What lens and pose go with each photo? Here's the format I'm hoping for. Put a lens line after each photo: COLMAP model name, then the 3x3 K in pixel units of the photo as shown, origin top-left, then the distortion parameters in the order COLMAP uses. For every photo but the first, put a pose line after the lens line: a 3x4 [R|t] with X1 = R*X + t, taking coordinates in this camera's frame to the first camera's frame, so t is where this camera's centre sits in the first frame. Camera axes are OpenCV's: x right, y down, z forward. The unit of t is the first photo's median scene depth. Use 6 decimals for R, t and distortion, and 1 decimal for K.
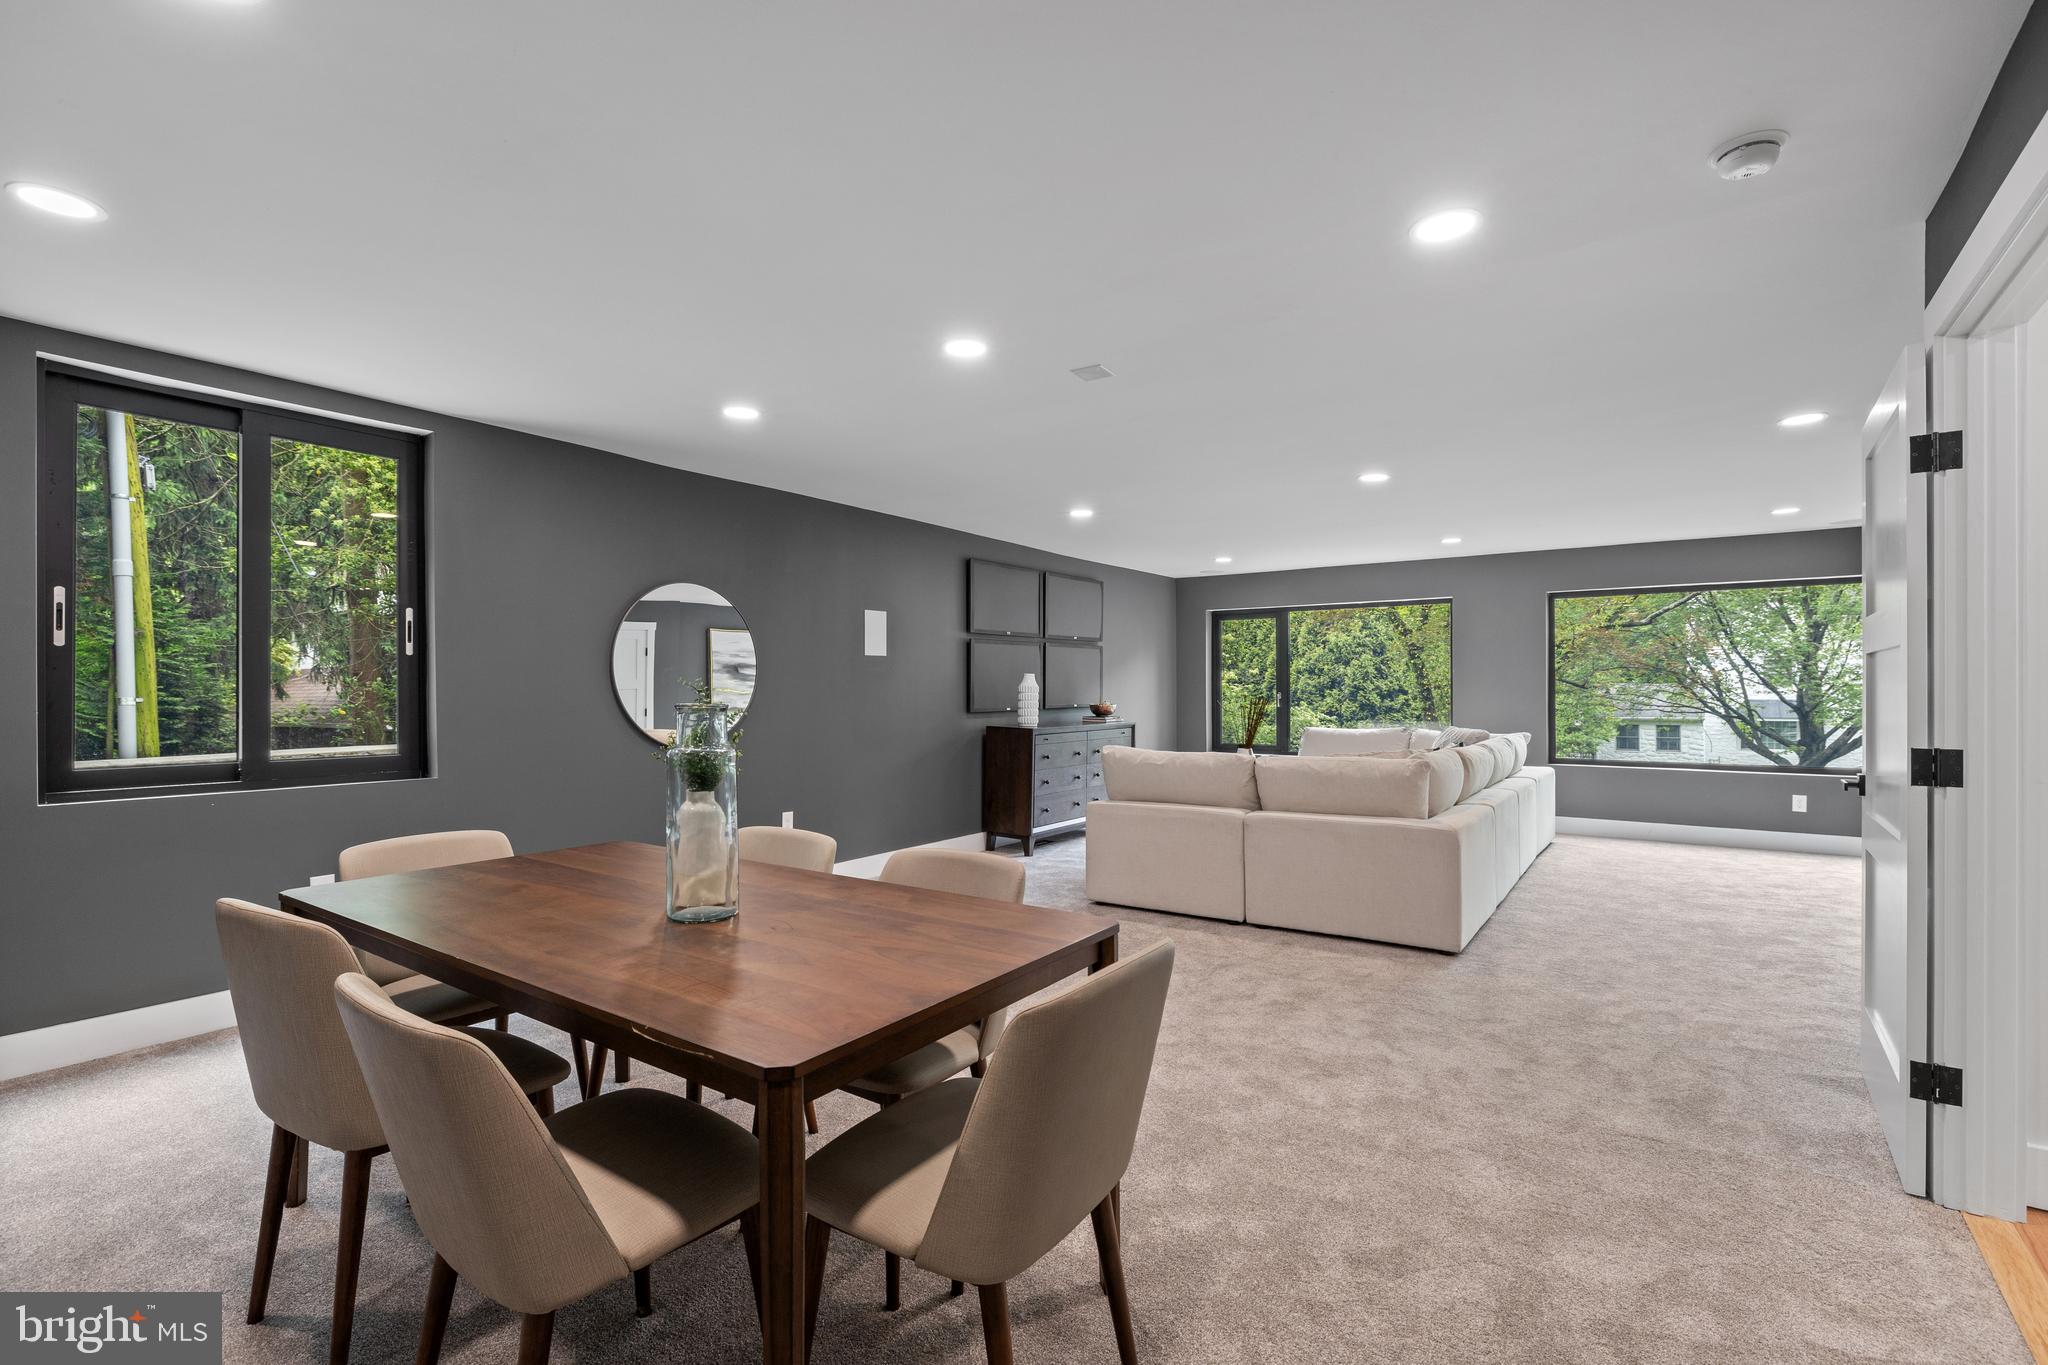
lens RADIAL K [[923.7, 0, 1019.3], [0, 923.7, 678.7], [0, 0, 1]] dist [0.000195, -0.000008]
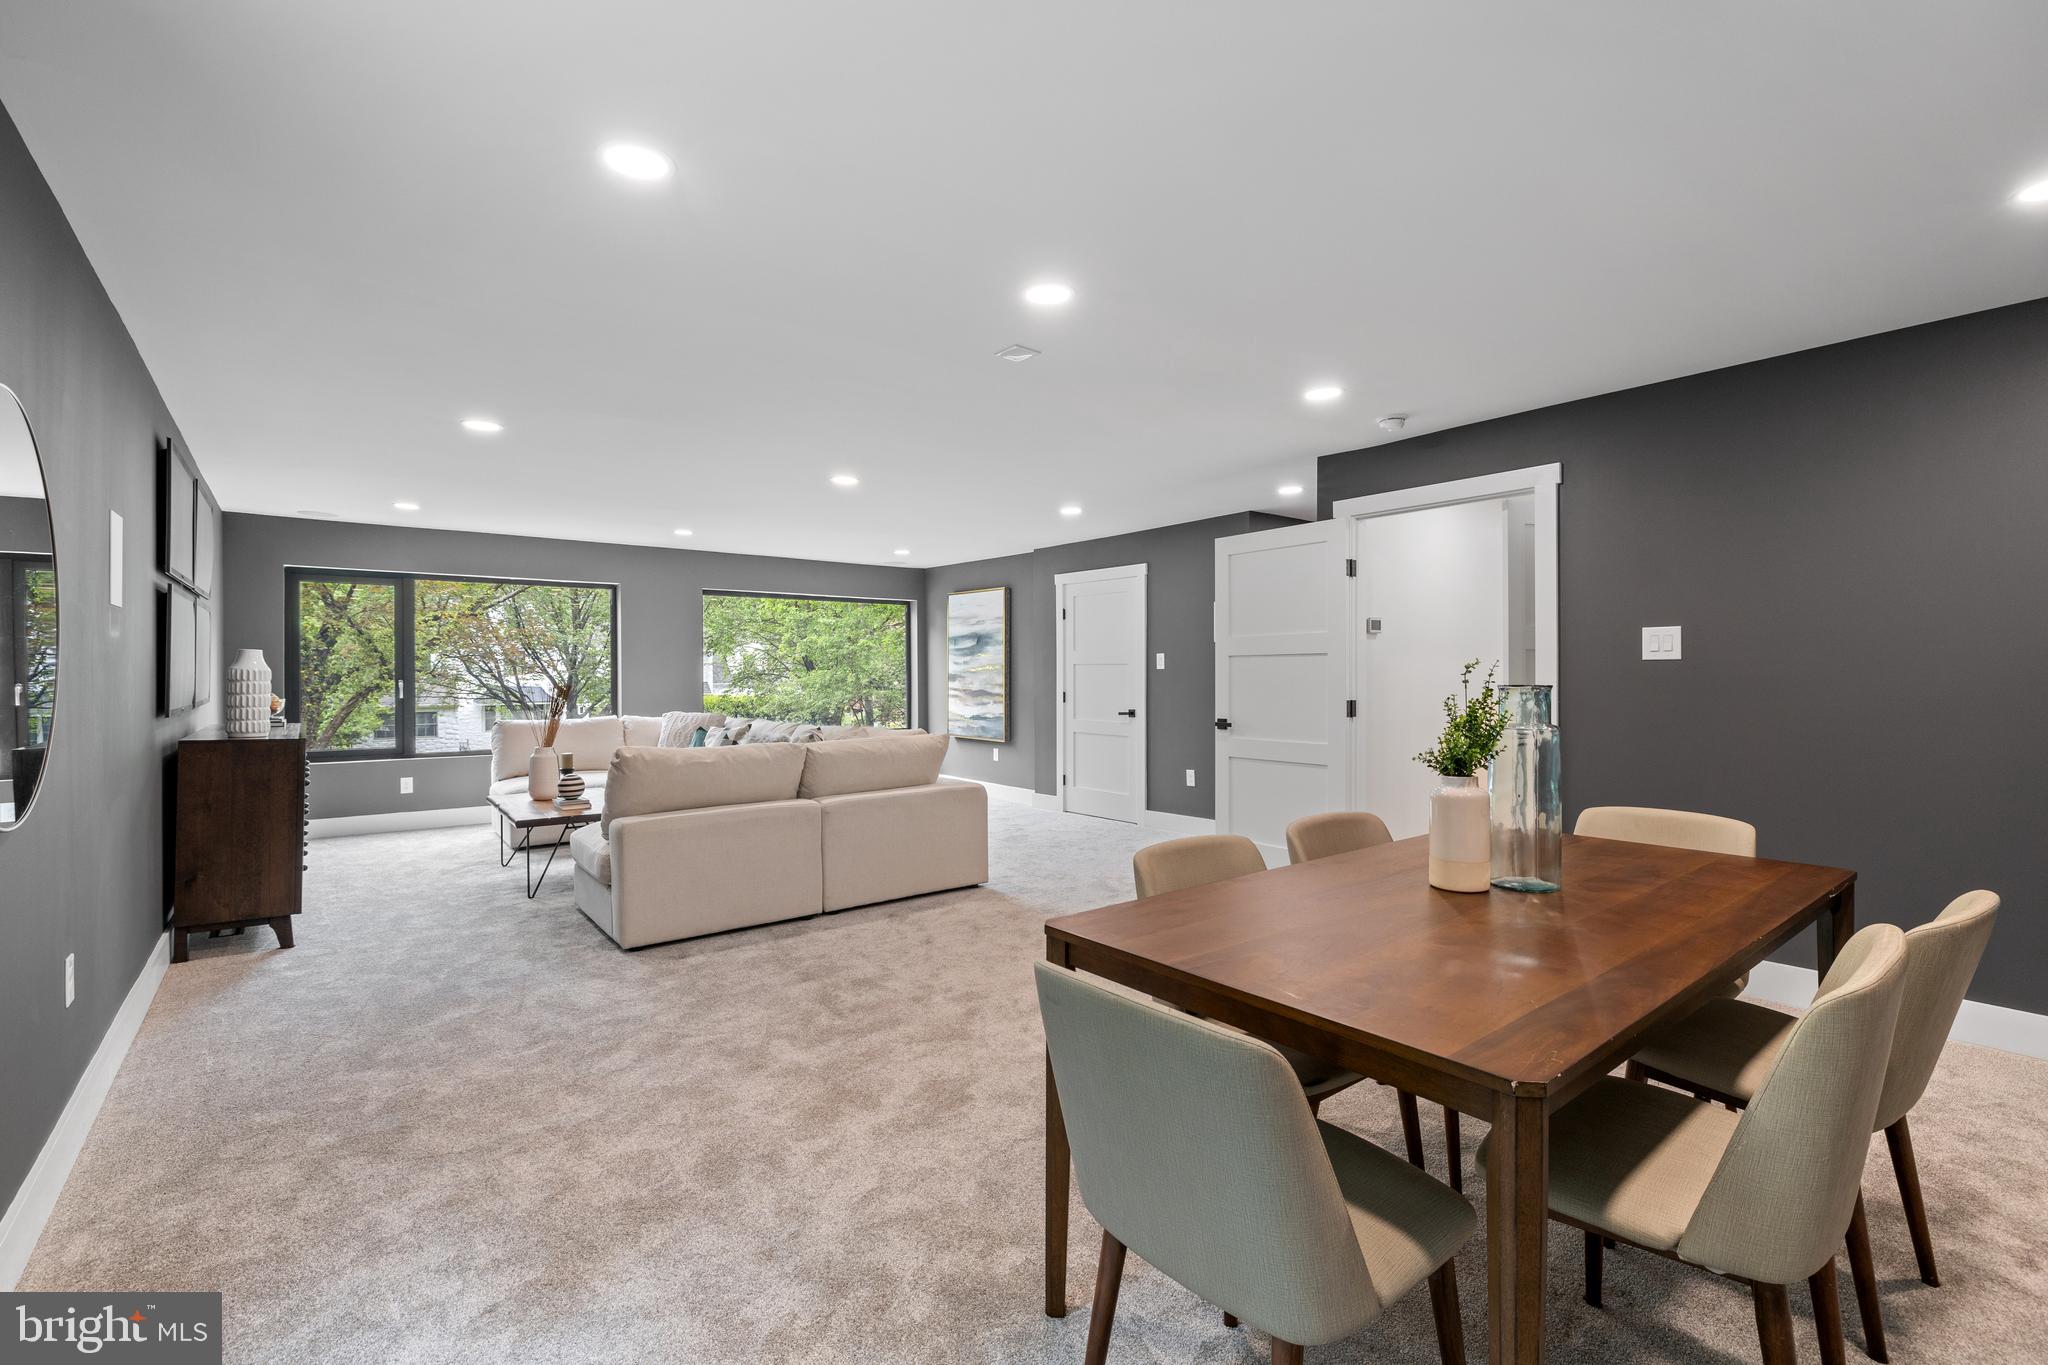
lens RADIAL K [[923.7, 0, 1019.3], [0, 923.7, 678.7], [0, 0, 1]] dist [0.000195, -0.000008]
pose [[0.268215, -0.007816, 0.963327, -0.440860], [-0.004156, 0.999948, 0.009271, 0.004547], [-0.963350, -0.006490, 0.268169, 0.374216]]
